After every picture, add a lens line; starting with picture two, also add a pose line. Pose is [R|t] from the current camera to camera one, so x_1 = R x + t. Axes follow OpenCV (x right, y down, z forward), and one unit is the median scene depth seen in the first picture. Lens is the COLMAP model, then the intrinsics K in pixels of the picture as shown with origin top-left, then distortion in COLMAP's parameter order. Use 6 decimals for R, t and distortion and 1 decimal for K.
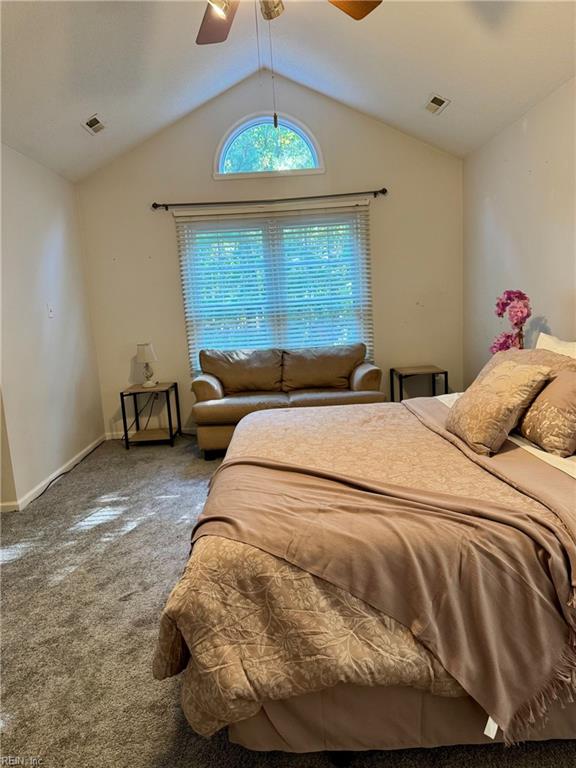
lens RADIAL K [[538.3, 0, 285.2], [0, 538.3, 387.8], [0, 0, 1]] dist [0.154559, -0.292844]
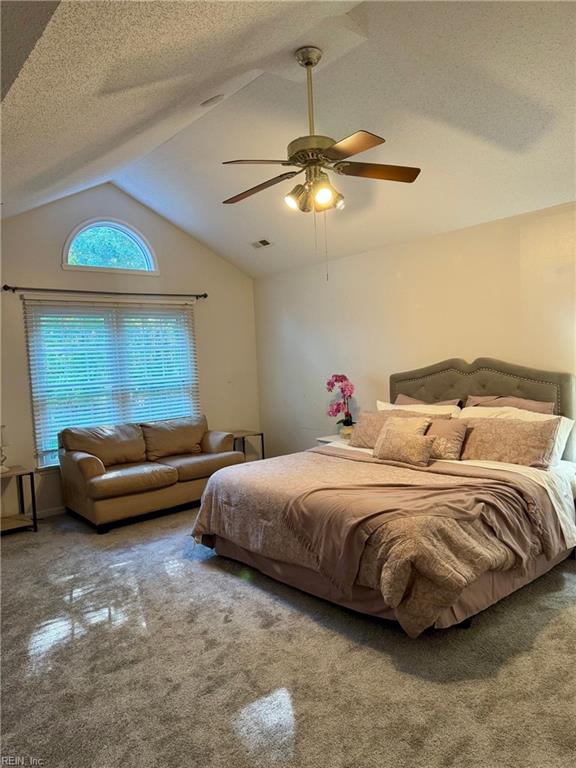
lens RADIAL K [[538.3, 0, 285.2], [0, 538.3, 387.8], [0, 0, 1]] dist [0.154559, -0.292844]
pose [[0.779934, -0.014519, 0.625693, -0.486606], [0.100425, 0.989680, -0.102215, 0.000241], [-0.617752, 0.142556, 0.773343, -0.061062]]
